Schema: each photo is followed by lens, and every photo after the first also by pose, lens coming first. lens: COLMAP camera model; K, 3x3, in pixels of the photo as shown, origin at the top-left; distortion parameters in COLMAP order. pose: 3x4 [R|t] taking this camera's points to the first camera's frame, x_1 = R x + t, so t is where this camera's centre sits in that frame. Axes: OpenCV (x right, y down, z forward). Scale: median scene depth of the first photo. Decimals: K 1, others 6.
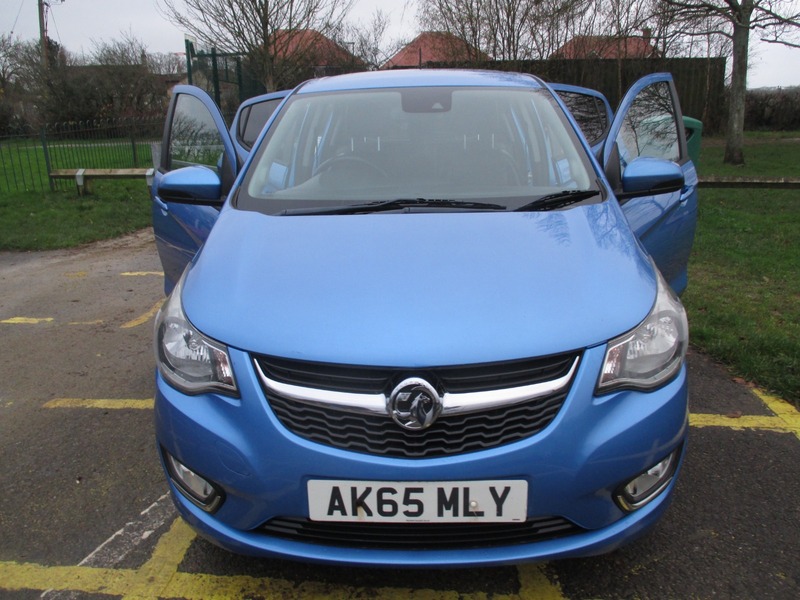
lens RADIAL K [[668.6, 0, 404.4], [0, 668.6, 322.0], [0, 0, 1]] dist [-0.033447, 0.000613]
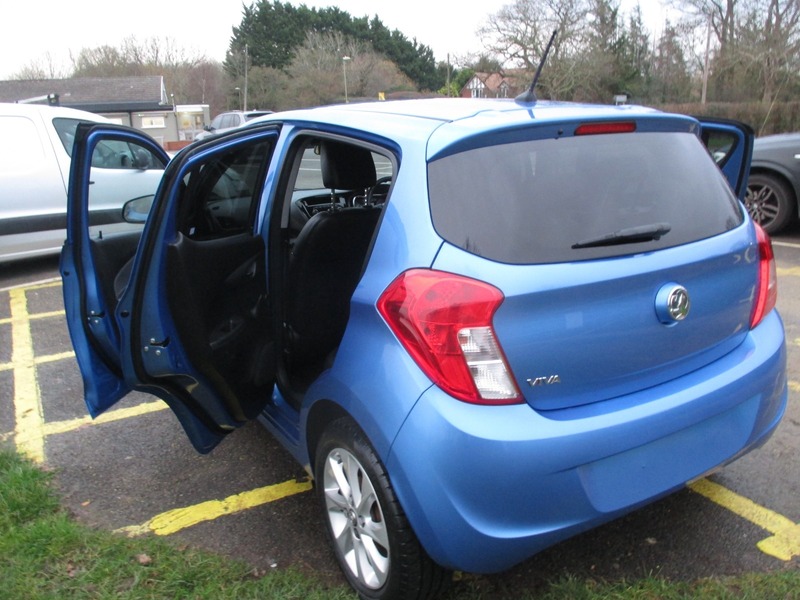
lens RADIAL K [[664.4, 0, 400.1], [0, 664.4, 320.8], [0, 0, 1]] dist [-0.033446, -0.000012]
pose [[-0.834397, 0.211945, -0.508784, 1.044785], [-0.119249, 0.831822, 0.542080, -1.239482], [0.538109, 0.512982, -0.668796, 3.516559]]
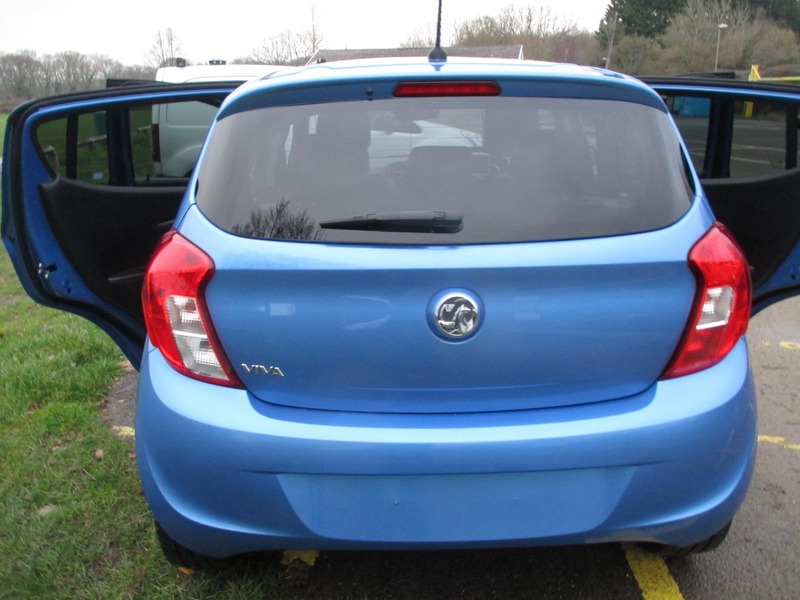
lens RADIAL K [[668.6, 0, 404.4], [0, 668.6, 322.0], [0, 0, 1]] dist [-0.033447, 0.000613]
pose [[-0.997169, 0.054768, -0.051513, 0.312787], [0.012891, 0.799520, 0.600501, -1.240797], [0.074074, 0.598137, -0.797963, 3.688323]]
